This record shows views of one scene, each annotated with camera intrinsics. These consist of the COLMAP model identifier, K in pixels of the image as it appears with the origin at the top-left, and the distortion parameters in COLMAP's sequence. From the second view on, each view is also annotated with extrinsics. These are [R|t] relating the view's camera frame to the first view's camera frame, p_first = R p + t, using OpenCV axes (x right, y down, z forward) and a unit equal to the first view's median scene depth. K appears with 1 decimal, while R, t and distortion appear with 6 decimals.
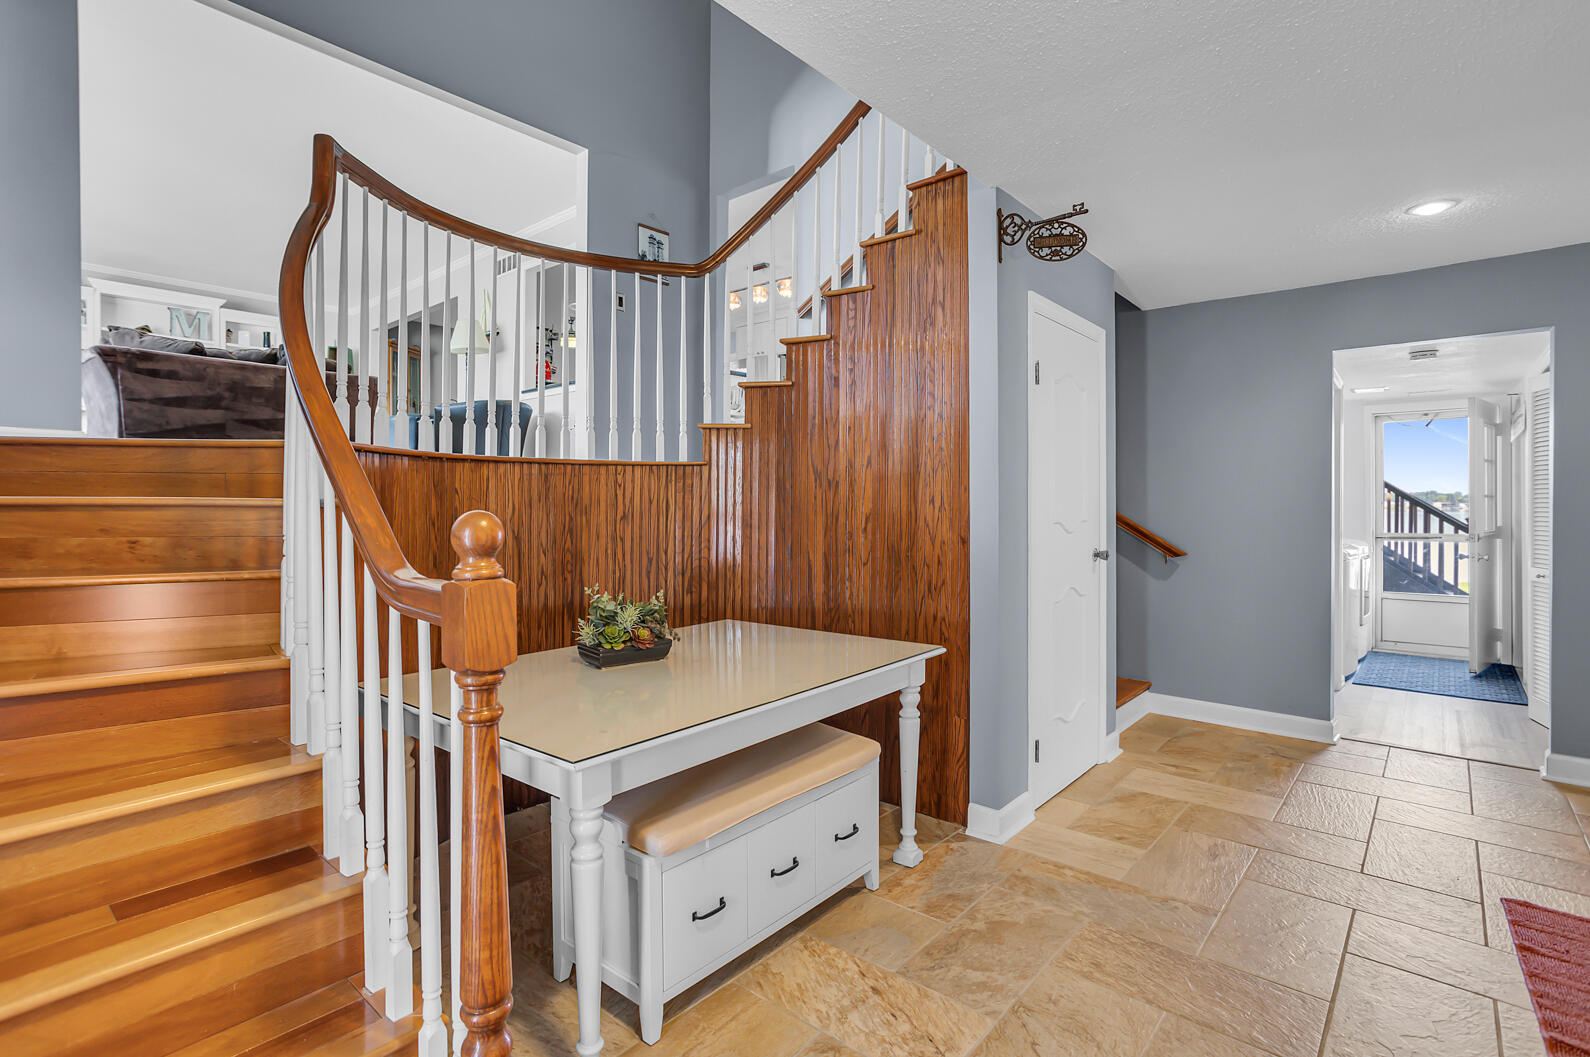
lens RADIAL K [[765.8, 0, 789.5], [0, 765.8, 516.1], [0, 0, 1]] dist [0.001304, 0.000592]
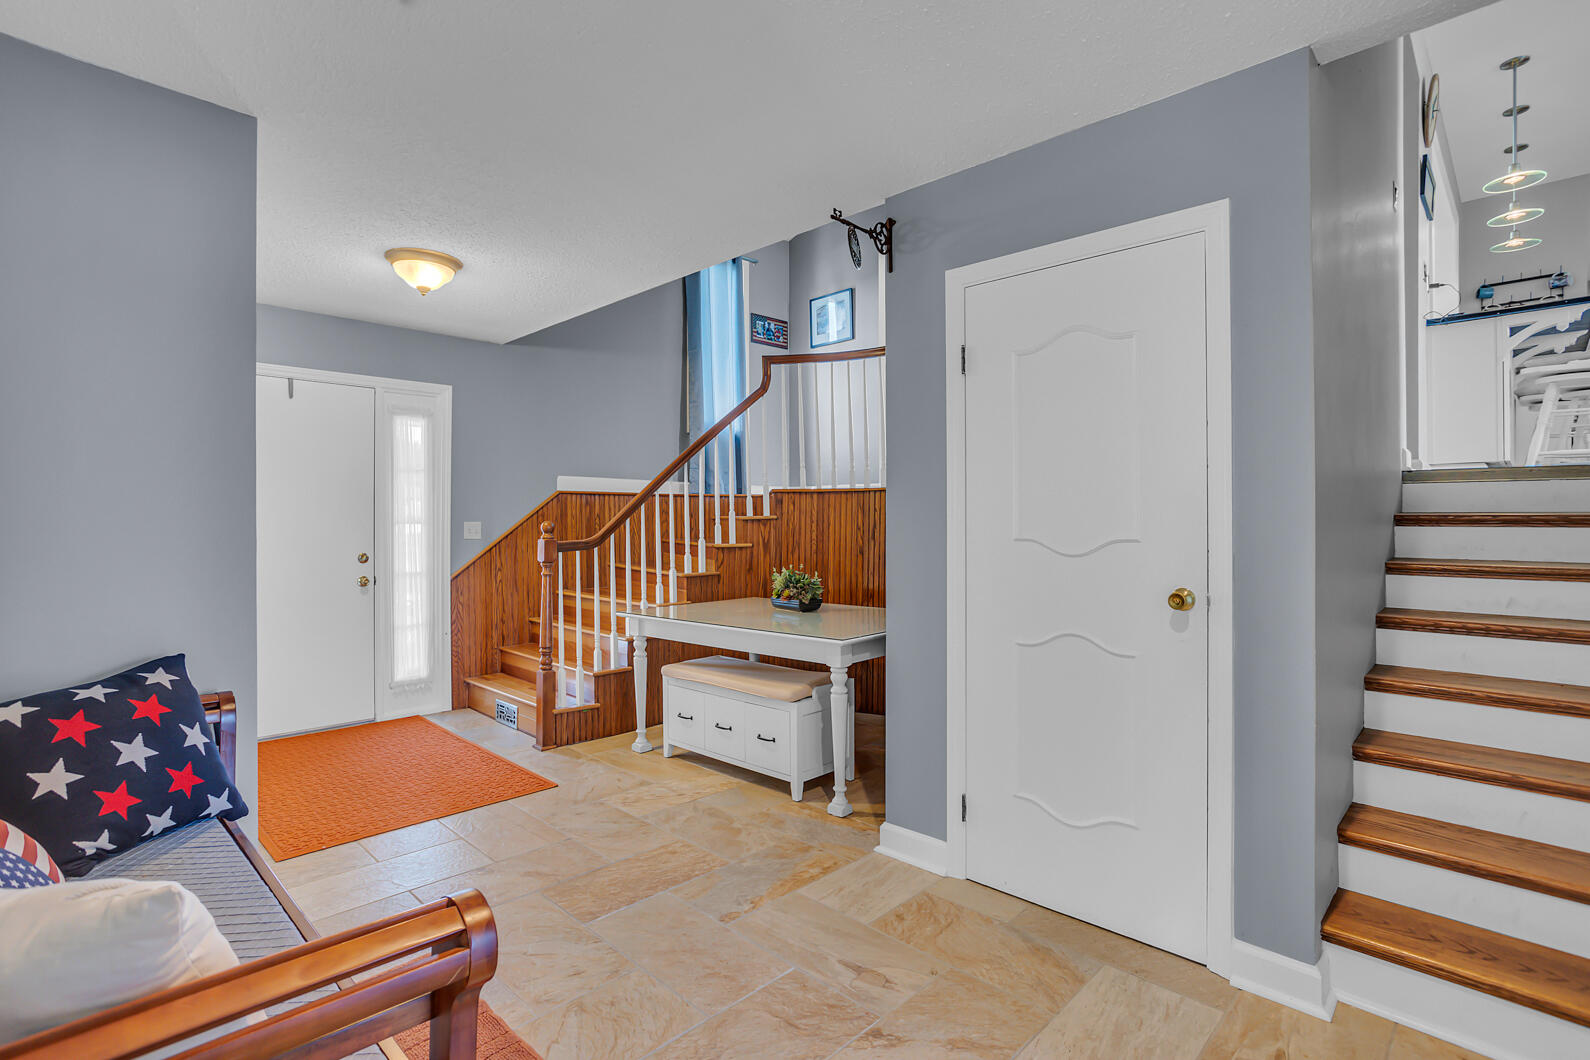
lens RADIAL K [[765.8, 0, 788.0], [0, 765.8, 522.1], [0, 0, 1]] dist [0.001304, 0.000592]
pose [[-0.068350, 0.007642, -0.997632, 1.459059], [-0.002746, 0.999965, 0.007848, -0.014617], [0.997658, 0.003276, -0.068327, 1.079523]]
